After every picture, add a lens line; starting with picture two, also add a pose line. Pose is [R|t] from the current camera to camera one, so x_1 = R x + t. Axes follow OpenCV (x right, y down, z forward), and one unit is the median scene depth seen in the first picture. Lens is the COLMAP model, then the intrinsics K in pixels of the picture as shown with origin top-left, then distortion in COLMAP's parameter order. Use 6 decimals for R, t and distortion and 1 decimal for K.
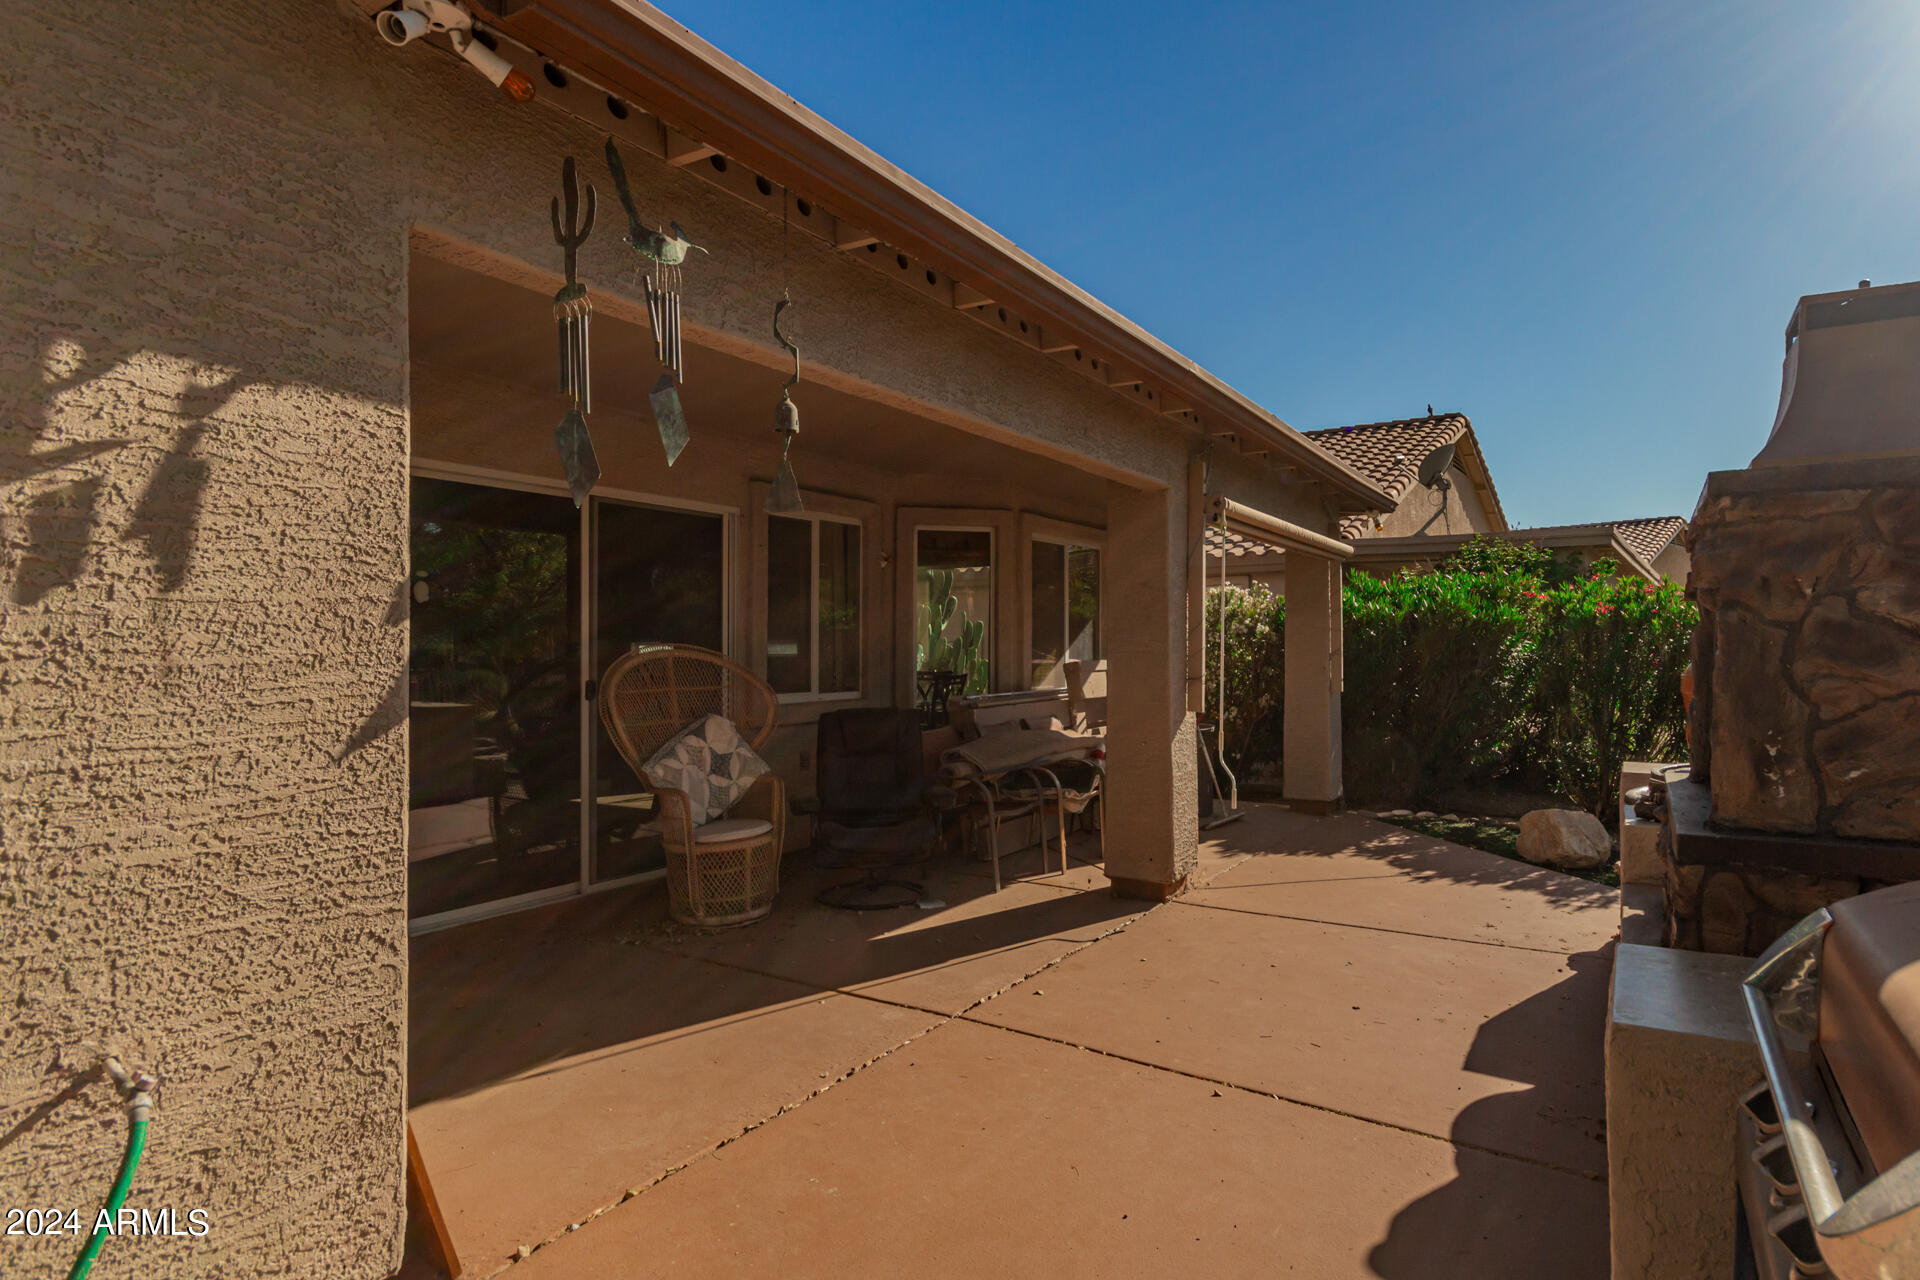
lens RADIAL K [[931.7, 0, 966.7], [0, 931.7, 650.8], [0, 0, 1]] dist [-0.003606, -0.000296]
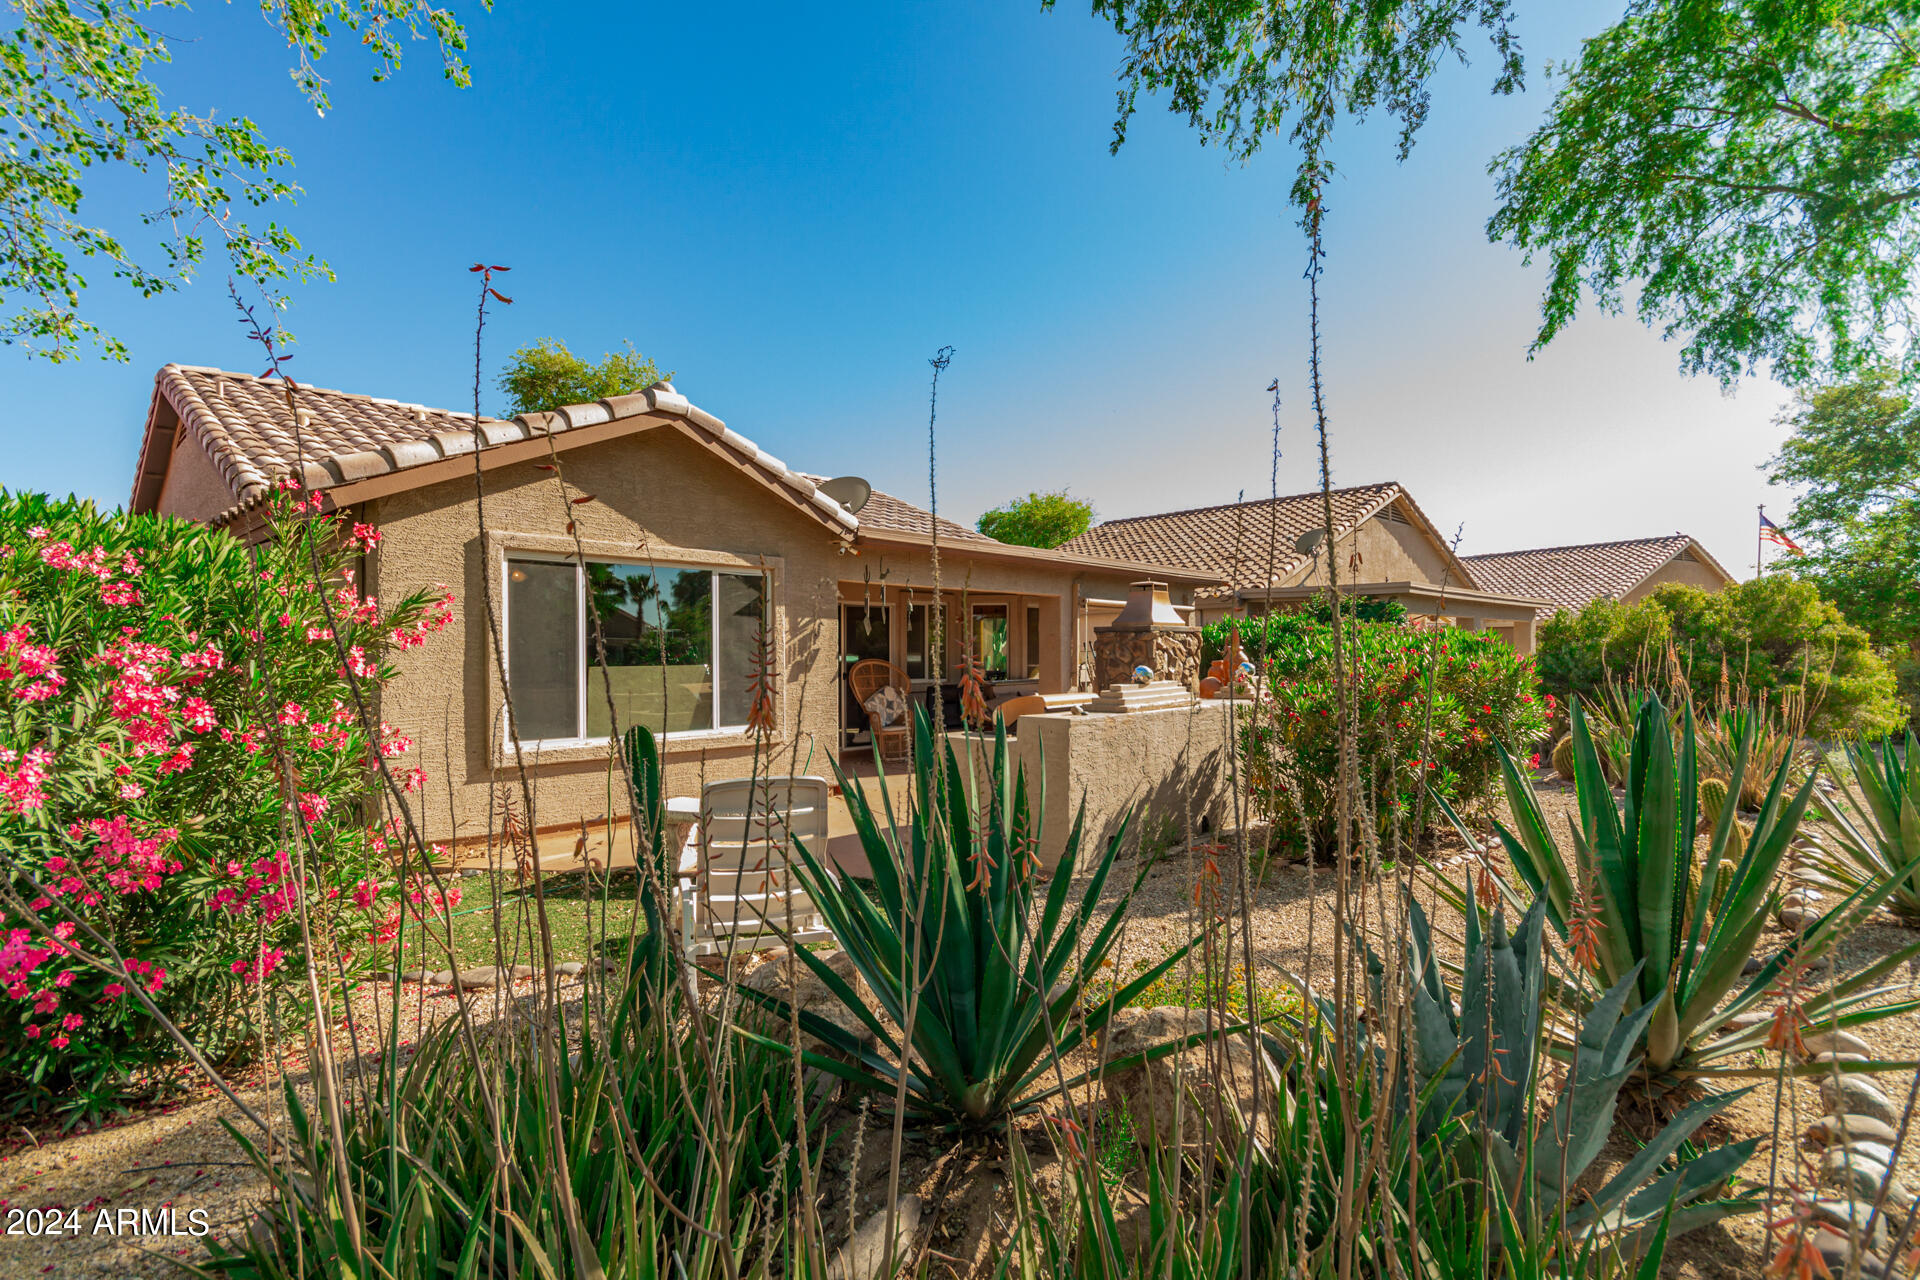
lens RADIAL K [[931.7, 0, 957.0], [0, 931.7, 650.9], [0, 0, 1]] dist [-0.003606, -0.000296]
pose [[0.988017, -0.001567, -0.154334, 0.240034], [0.002398, 0.999984, 0.005198, -0.032041], [0.154324, -0.005506, 0.988005, -1.140311]]
